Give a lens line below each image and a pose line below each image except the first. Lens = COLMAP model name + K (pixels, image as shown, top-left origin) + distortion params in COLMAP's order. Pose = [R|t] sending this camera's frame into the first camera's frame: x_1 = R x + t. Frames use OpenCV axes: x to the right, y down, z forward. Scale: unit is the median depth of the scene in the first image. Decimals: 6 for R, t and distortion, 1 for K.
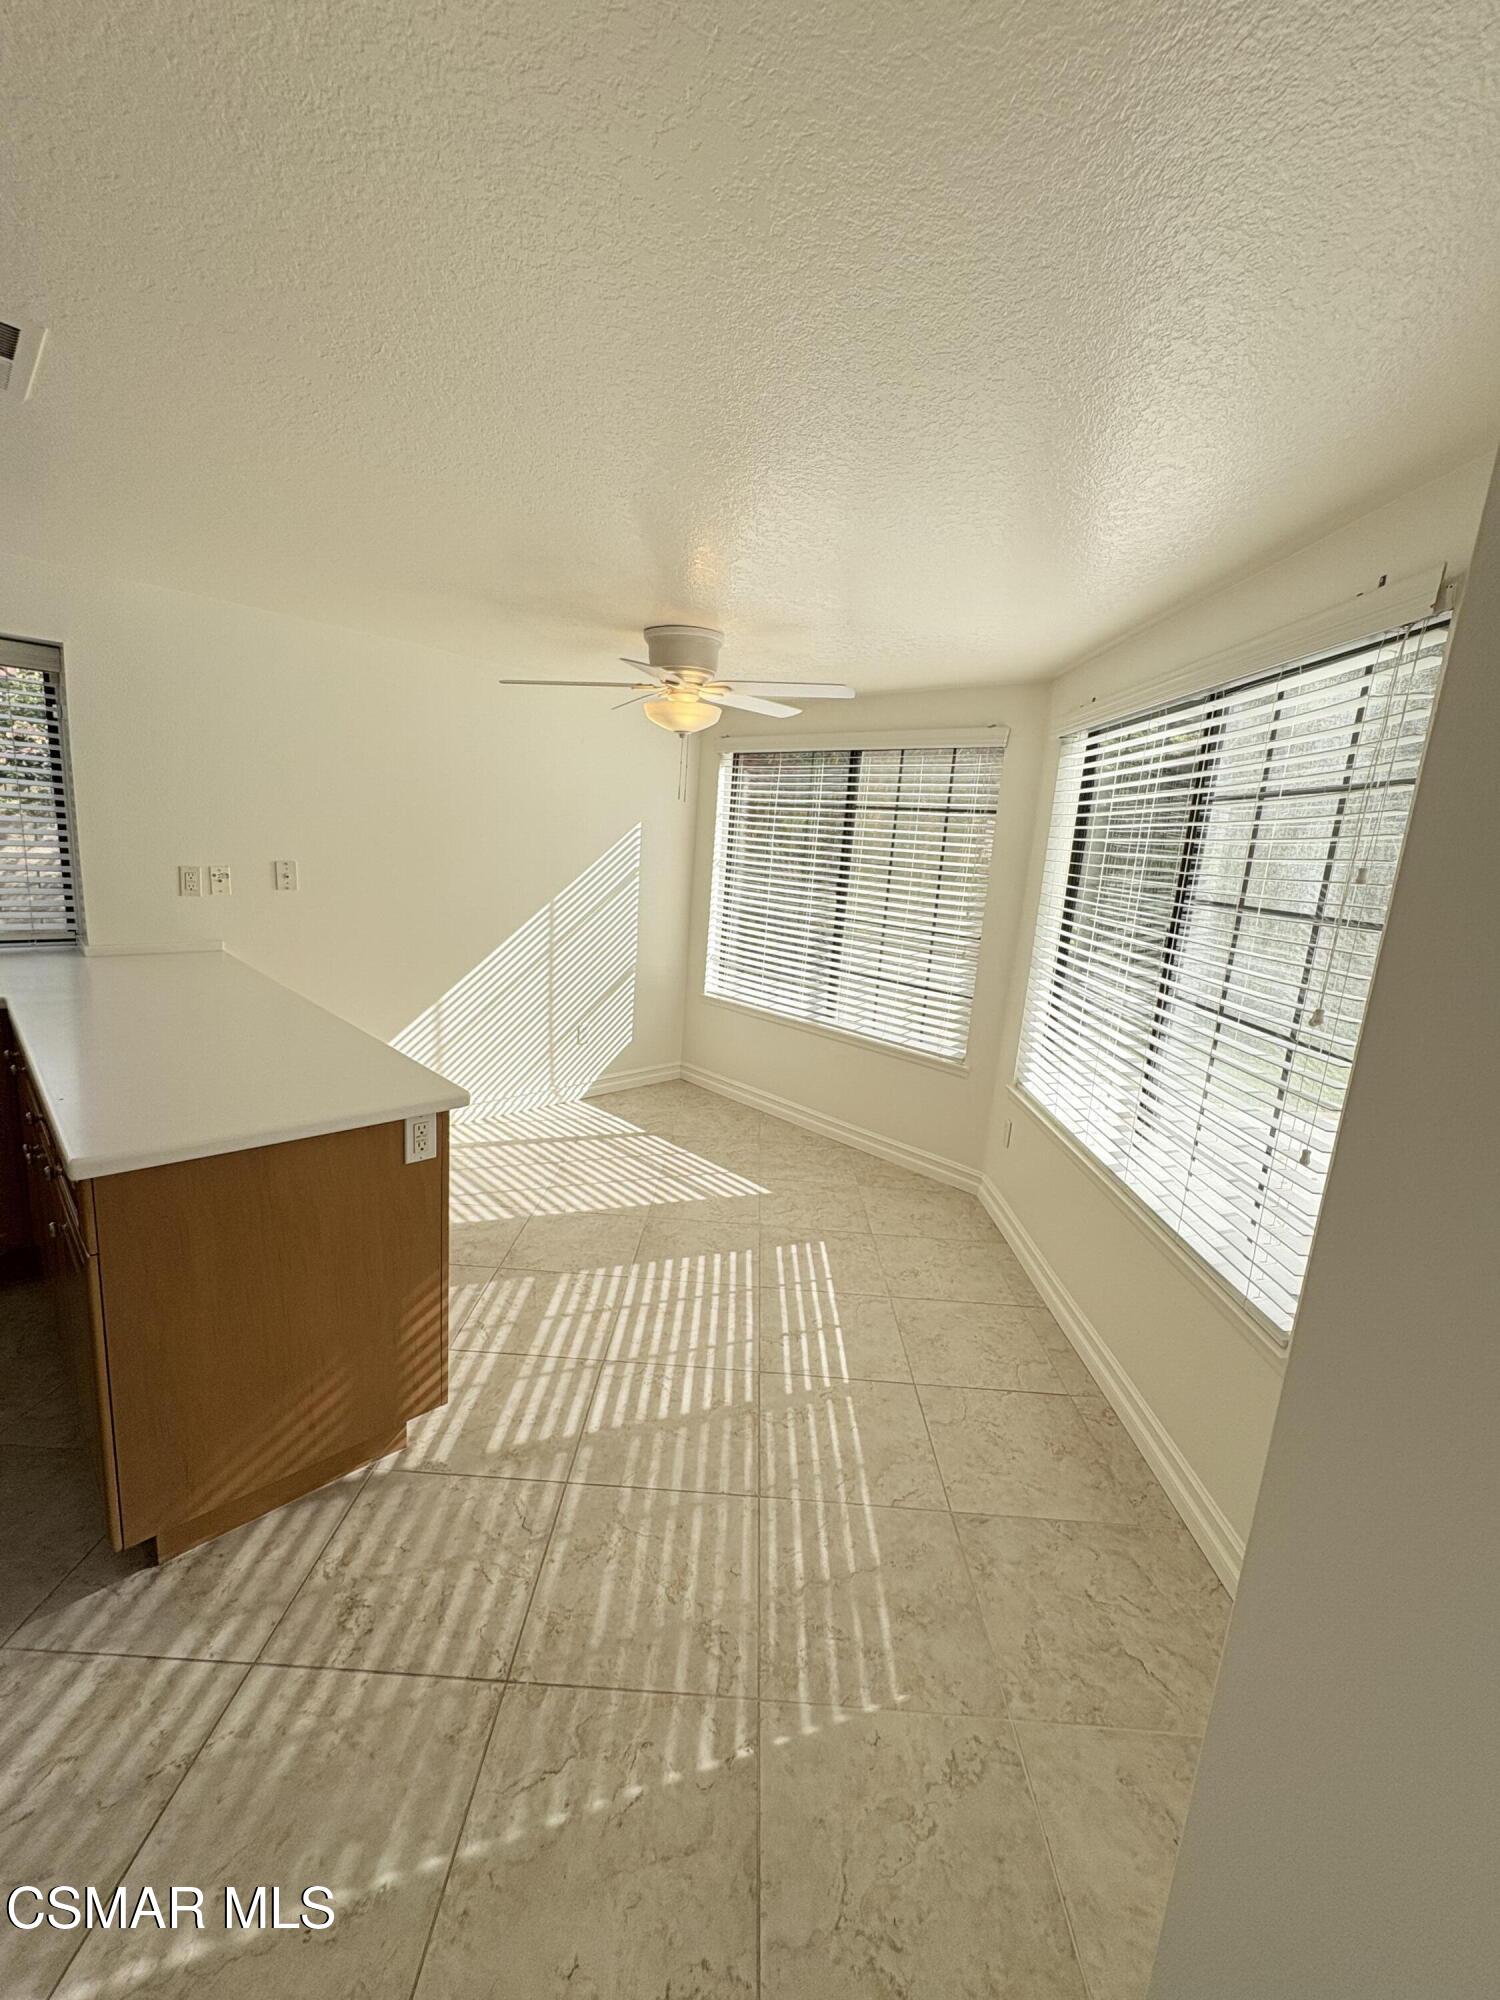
lens RADIAL K [[800.5, 0, 750.0], [0, 800.5, 1000.0], [0, 0, 1]] dist [0.000628, -0.000244]
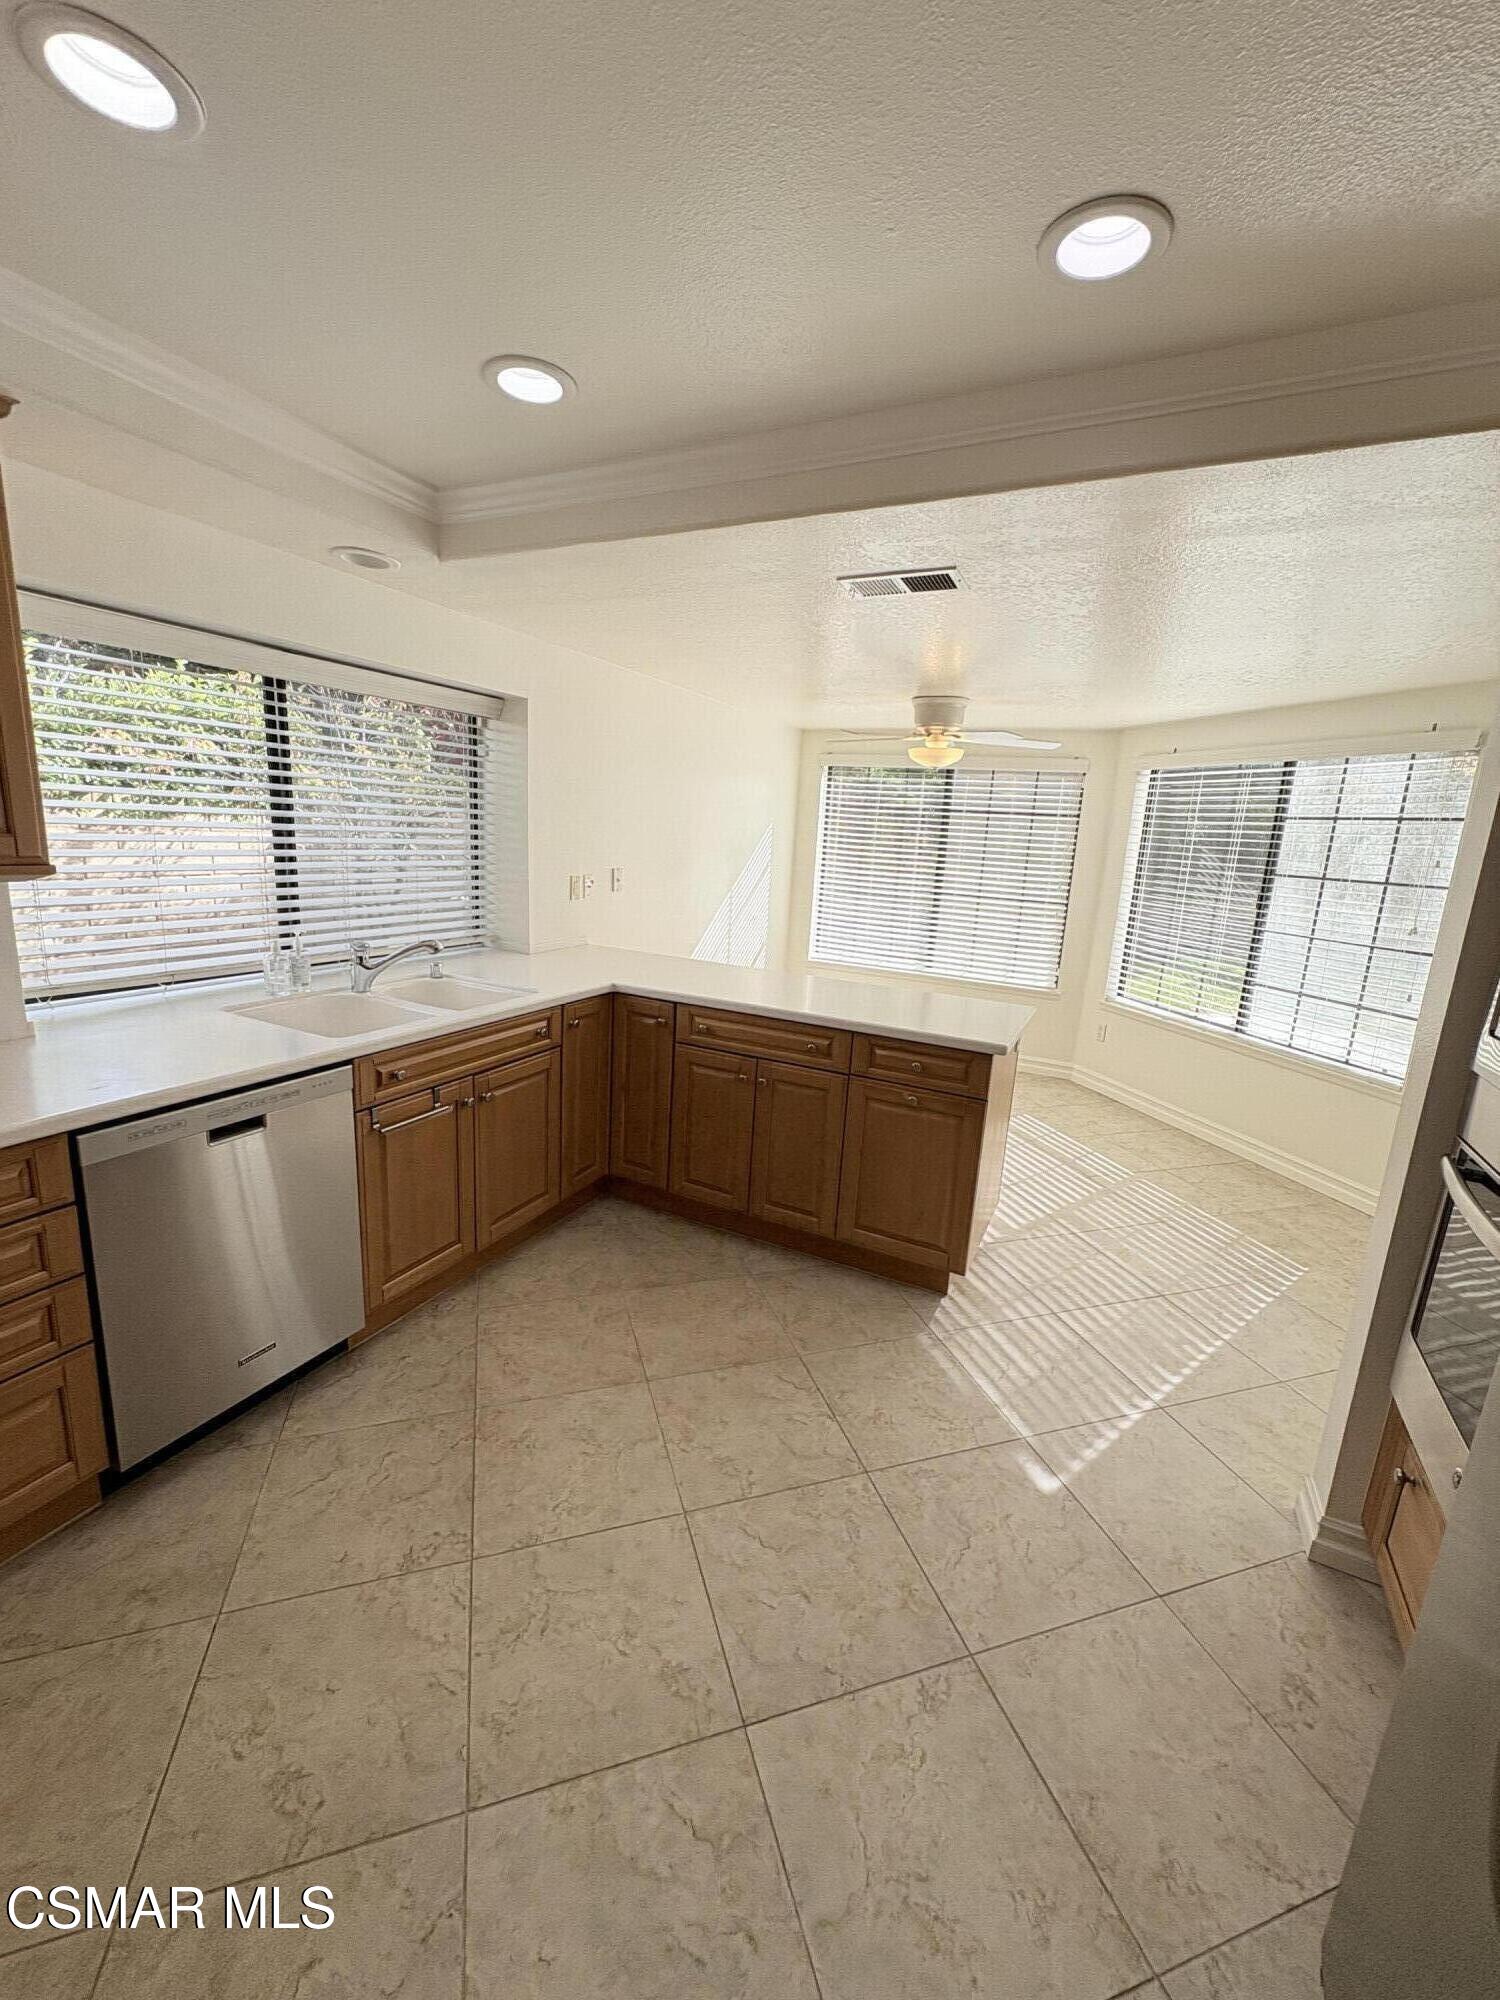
lens RADIAL K [[800.5, 0, 750.0], [0, 800.5, 1000.0], [0, 0, 1]] dist [0.000628, -0.000244]
pose [[0.948176, -0.085981, 0.305892, -0.736188], [0.076143, 0.996127, 0.043975, -0.010347], [-0.308489, -0.018404, 0.951050, -0.216835]]
